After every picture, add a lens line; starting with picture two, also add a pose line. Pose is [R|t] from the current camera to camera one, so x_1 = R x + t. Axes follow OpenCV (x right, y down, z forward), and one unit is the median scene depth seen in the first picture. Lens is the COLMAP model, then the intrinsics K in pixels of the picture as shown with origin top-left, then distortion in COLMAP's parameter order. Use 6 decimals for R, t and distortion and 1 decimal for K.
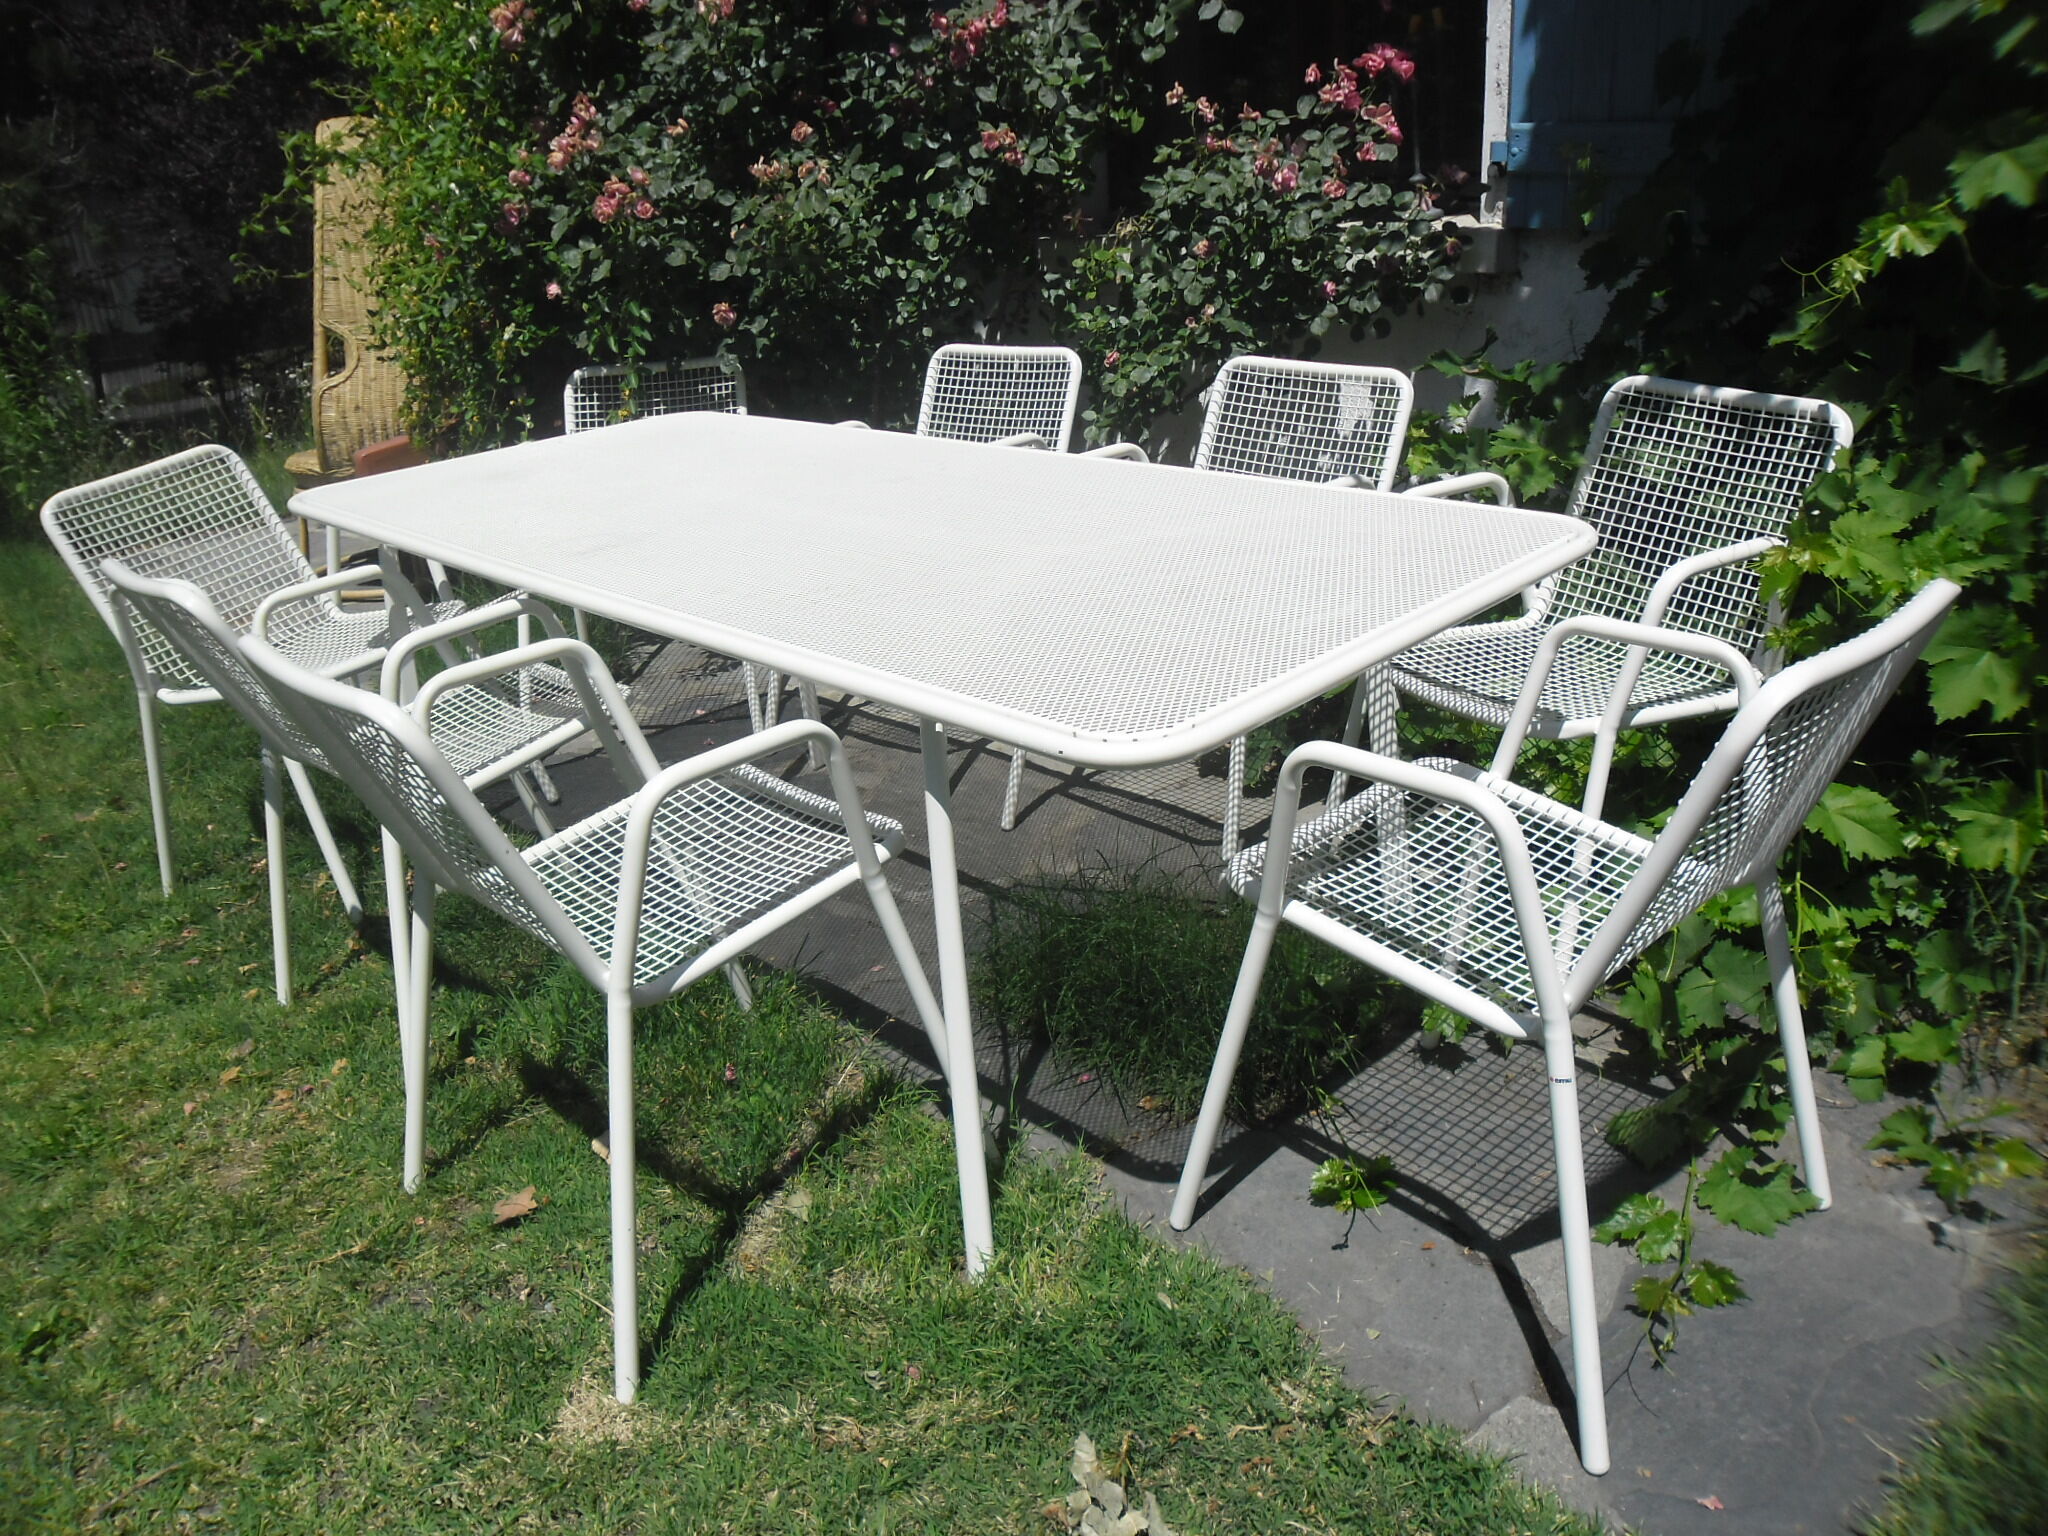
lens RADIAL K [[1601.6, 0, 1024.0], [0, 1601.6, 768.0], [0, 0, 1]] dist [-0.084124, 0.080845]
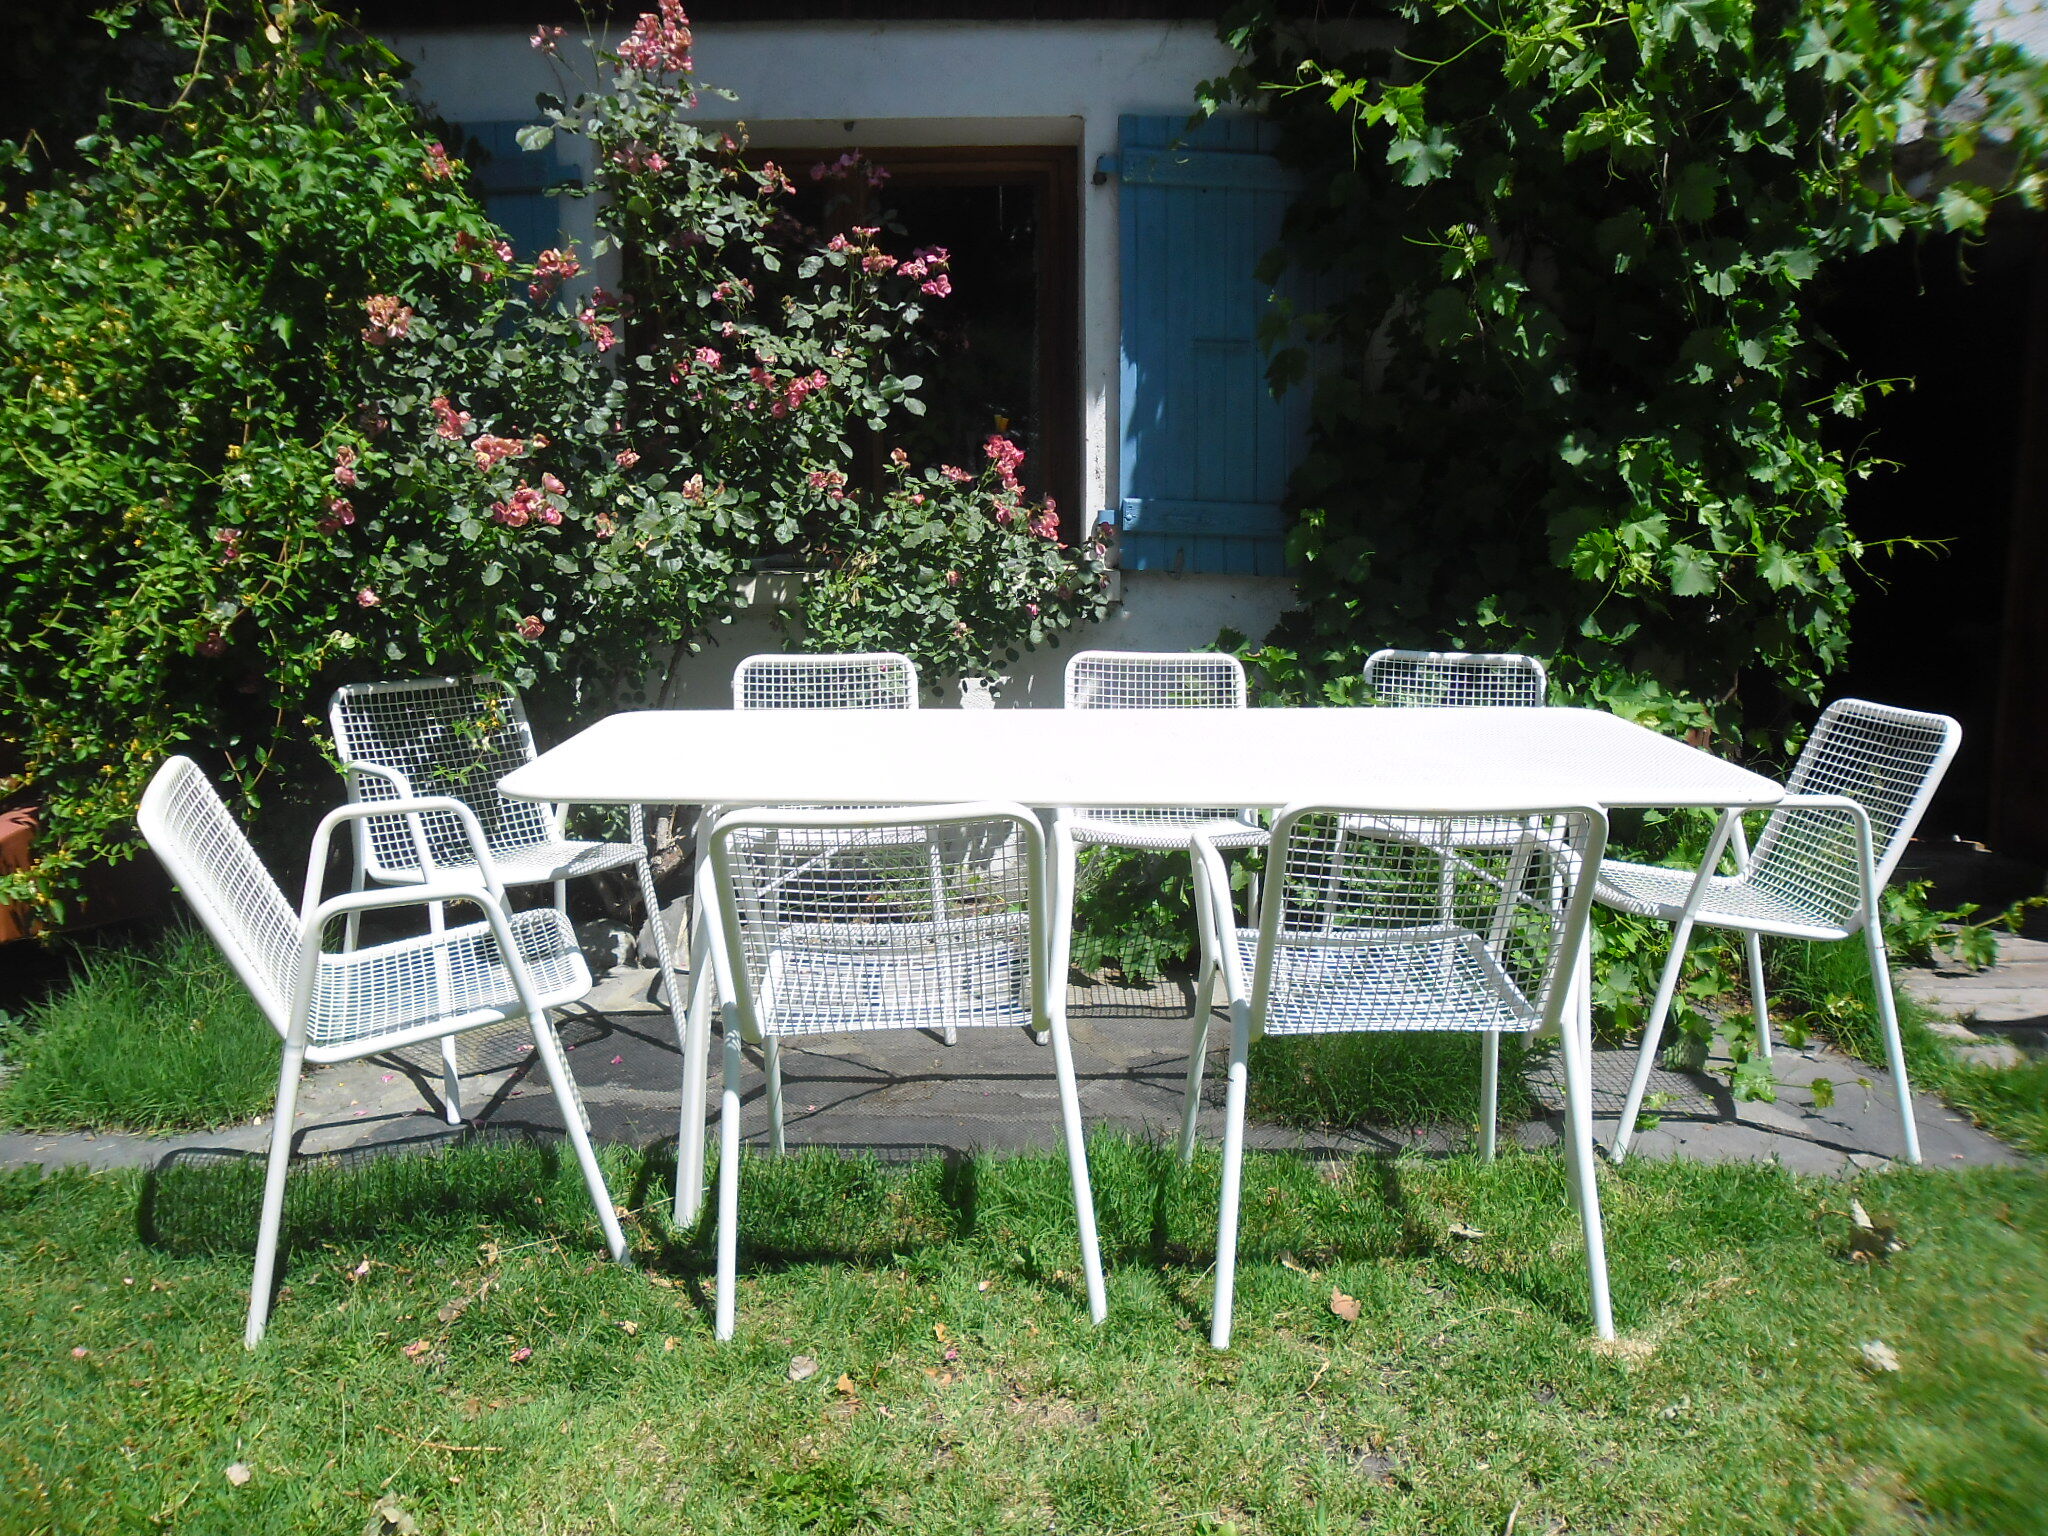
lens RADIAL K [[1601.6, 0, 1024.0], [0, 1601.6, 768.0], [0, 0, 1]] dist [-0.084124, 0.080845]
pose [[0.658413, -0.051498, 0.750893, -0.858546], [0.229389, 0.963923, -0.135030, 0.001543], [-0.716849, 0.261152, 0.646473, 0.195004]]
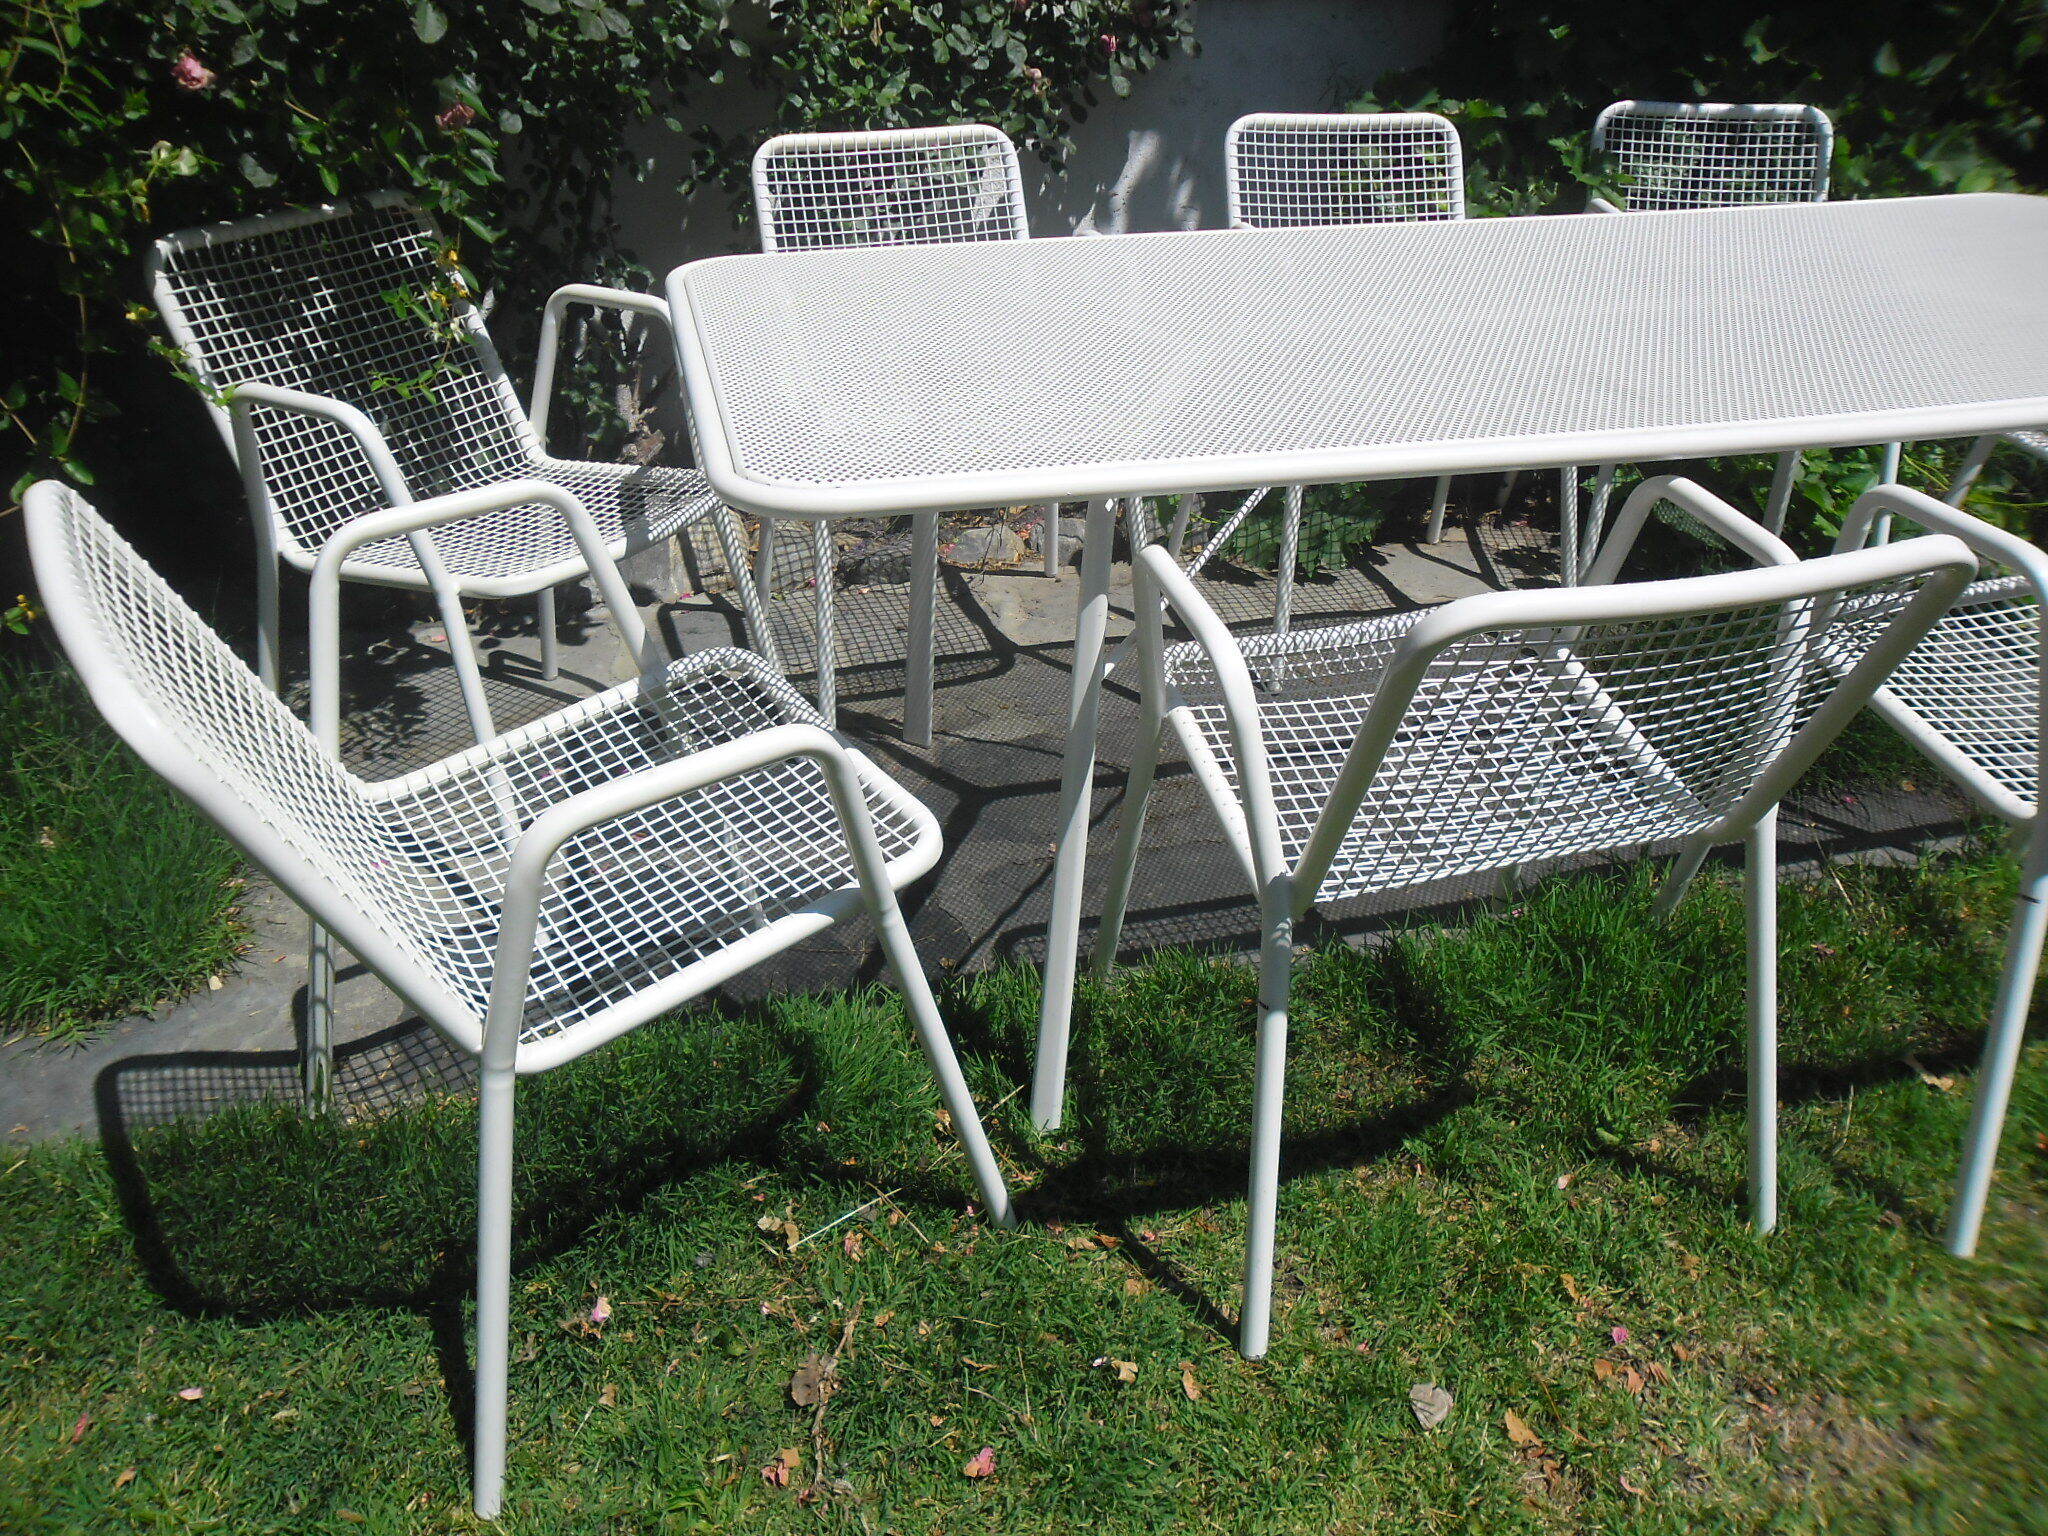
lens RADIAL K [[1595.6, 0, 1024.0], [0, 1595.6, 768.0], [0, 0, 1]] dist [-0.077908, 0.100695]
pose [[0.474966, -0.376522, 0.795385, -0.756940], [0.285765, 0.920853, 0.265271, -0.182456], [-0.832313, 0.101298, 0.544971, 0.621962]]
